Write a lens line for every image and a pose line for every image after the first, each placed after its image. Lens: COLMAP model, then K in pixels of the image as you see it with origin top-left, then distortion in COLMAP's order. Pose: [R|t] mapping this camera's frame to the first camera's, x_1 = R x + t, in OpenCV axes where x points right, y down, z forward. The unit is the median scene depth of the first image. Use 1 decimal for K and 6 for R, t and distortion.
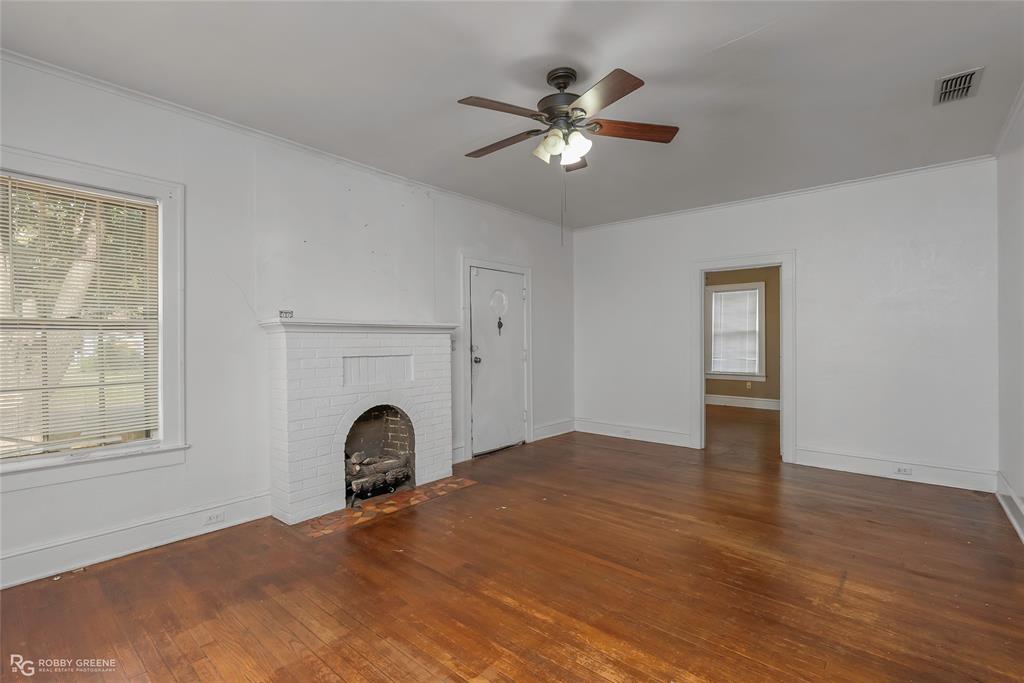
lens RADIAL K [[464.0, 0, 512.5], [0, 464.0, 336.4], [0, 0, 1]] dist [0.000543, 0.000441]
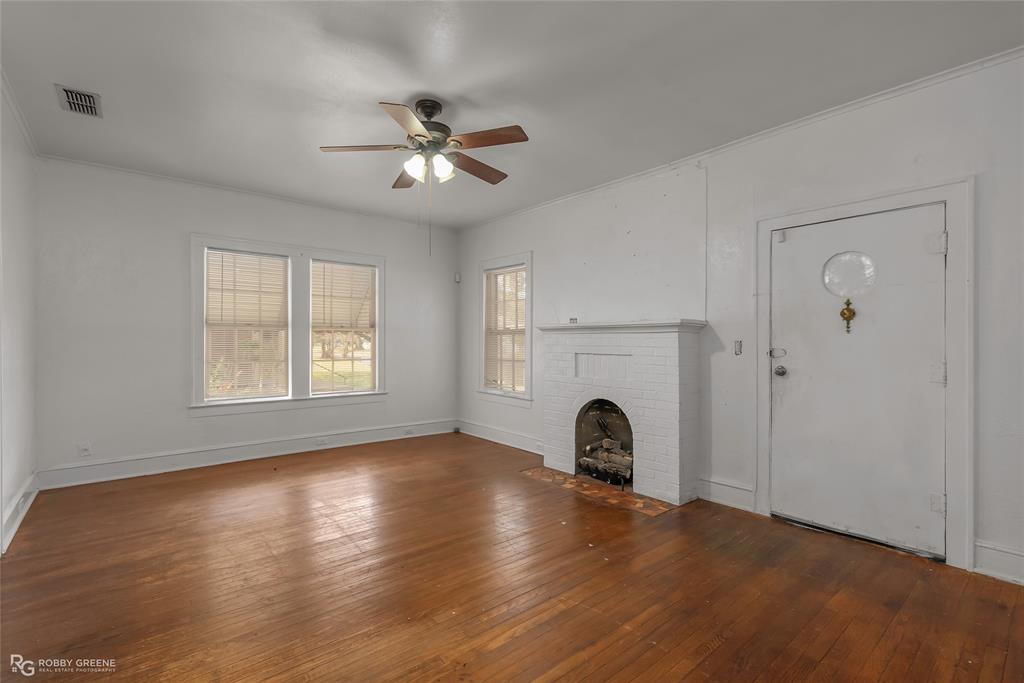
lens RADIAL K [[469.3, 0, 519.4], [0, 469.3, 334.2], [0, 0, 1]] dist [-0.000698, 0.000136]
pose [[-0.160181, -0.008702, -0.987049, 0.800447], [0.004047, 0.999947, -0.009472, 0.004863], [0.987079, -0.005512, -0.160137, 0.934997]]
